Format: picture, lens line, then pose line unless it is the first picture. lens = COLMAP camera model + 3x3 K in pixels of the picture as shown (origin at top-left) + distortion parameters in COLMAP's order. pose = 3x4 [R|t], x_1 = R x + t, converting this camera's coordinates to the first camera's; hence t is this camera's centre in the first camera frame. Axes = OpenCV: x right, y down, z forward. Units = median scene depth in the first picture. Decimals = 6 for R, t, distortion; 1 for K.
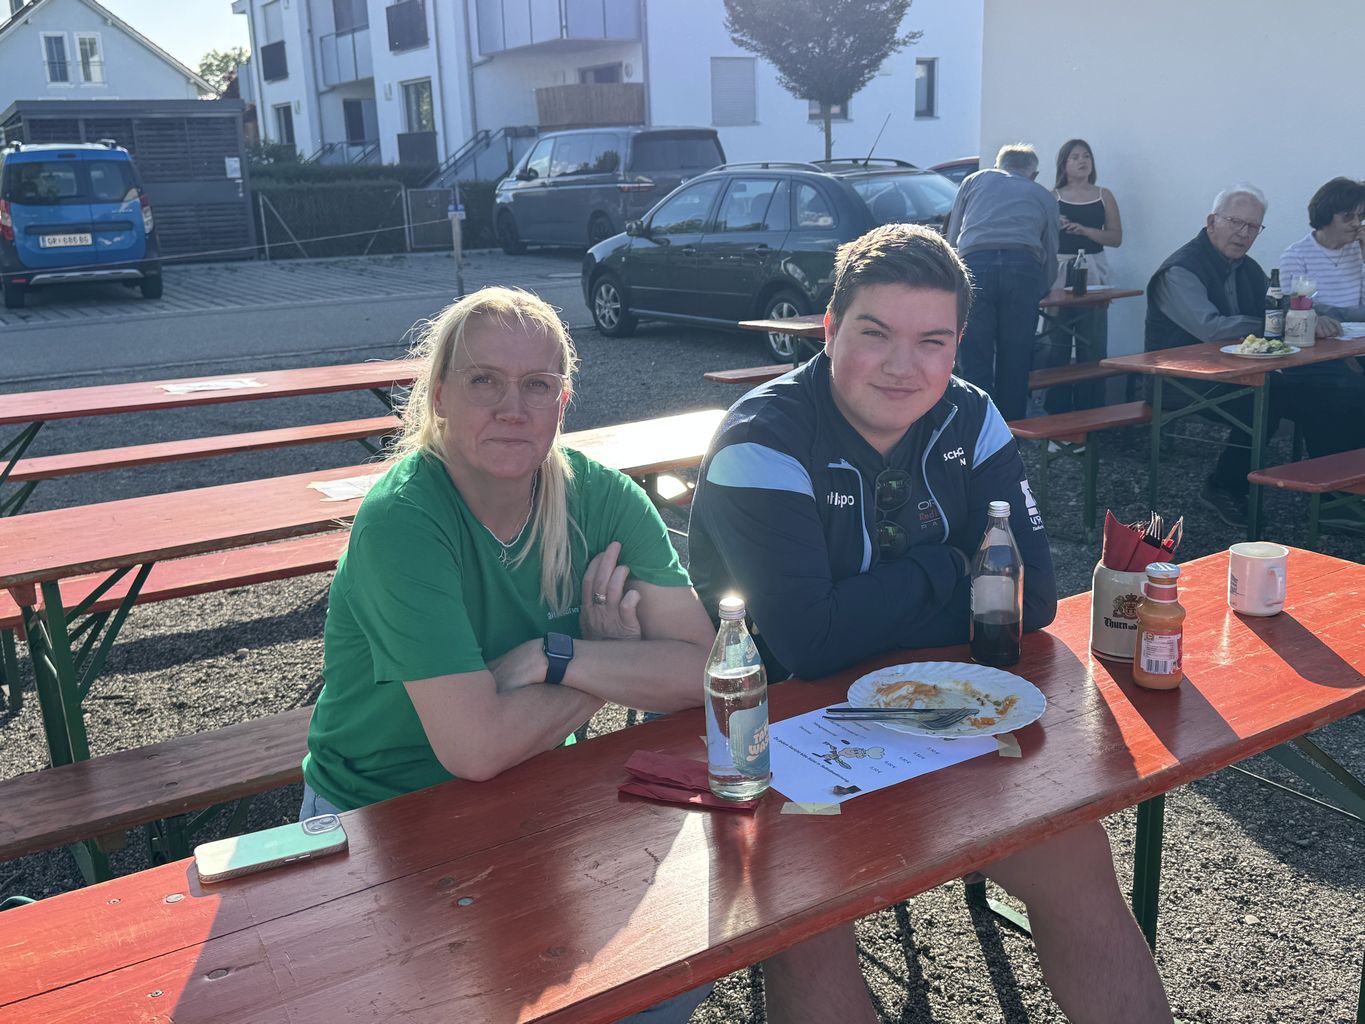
lens RADIAL K [[1372.7, 0, 686.2], [0, 1372.7, 524.9], [0, 0, 1]] dist [0.038183, 0.000000]
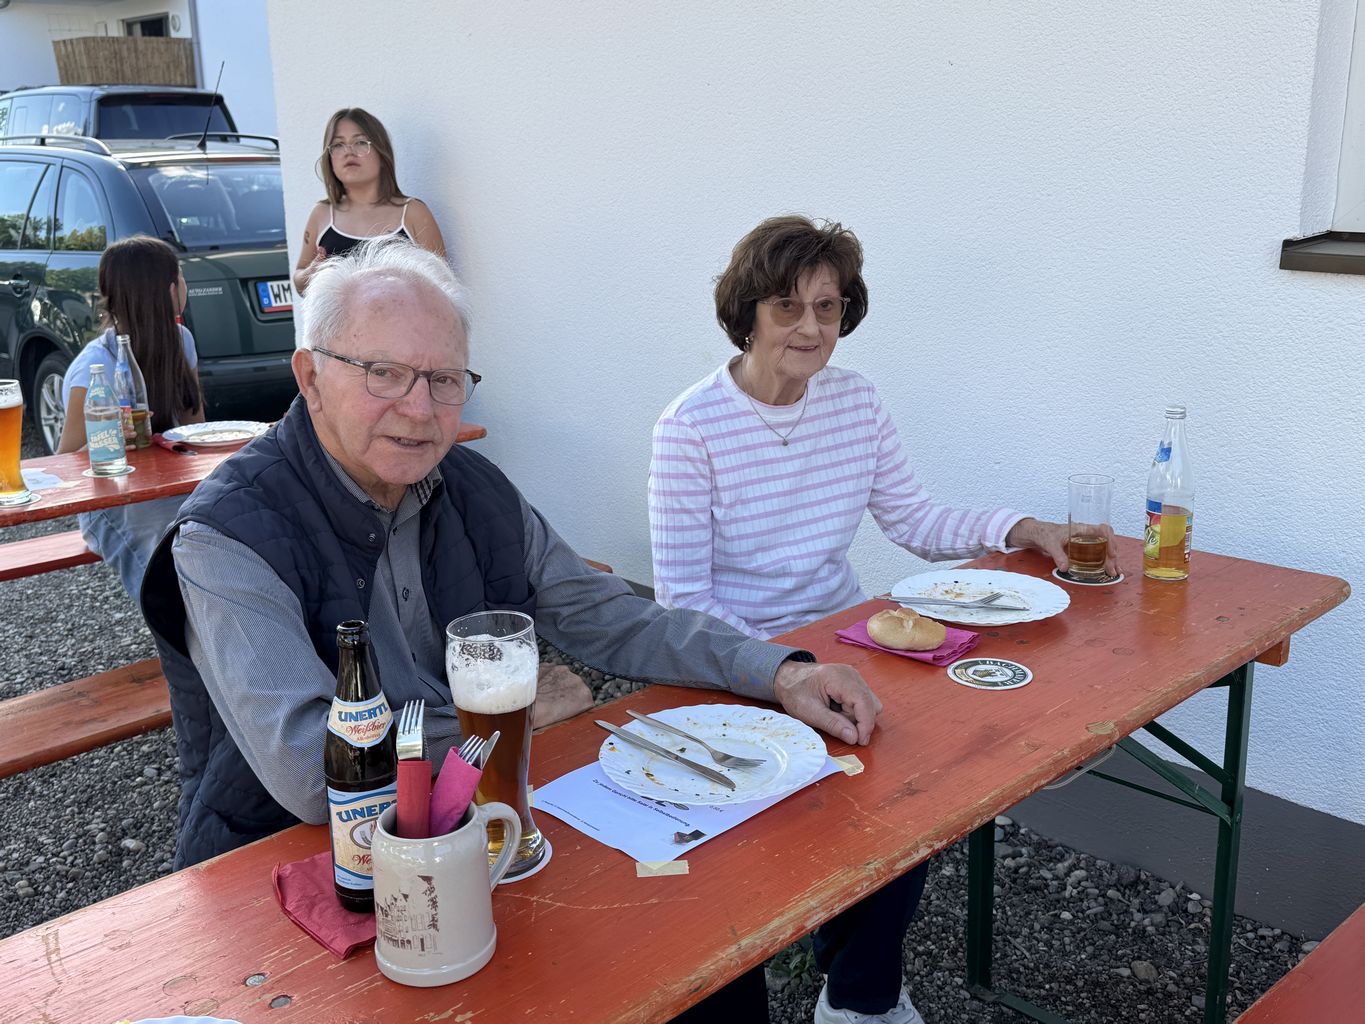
lens RADIAL K [[1372.7, 0, 666.3], [0, 1372.7, 495.4], [0, 0, 1]] dist [0.038183, 0.000000]
pose [[0.980056, -0.040759, 0.194496, 0.404345], [0.041585, 0.999135, -0.000166, -0.194564], [-0.194321, 0.008250, 0.980903, 0.733204]]
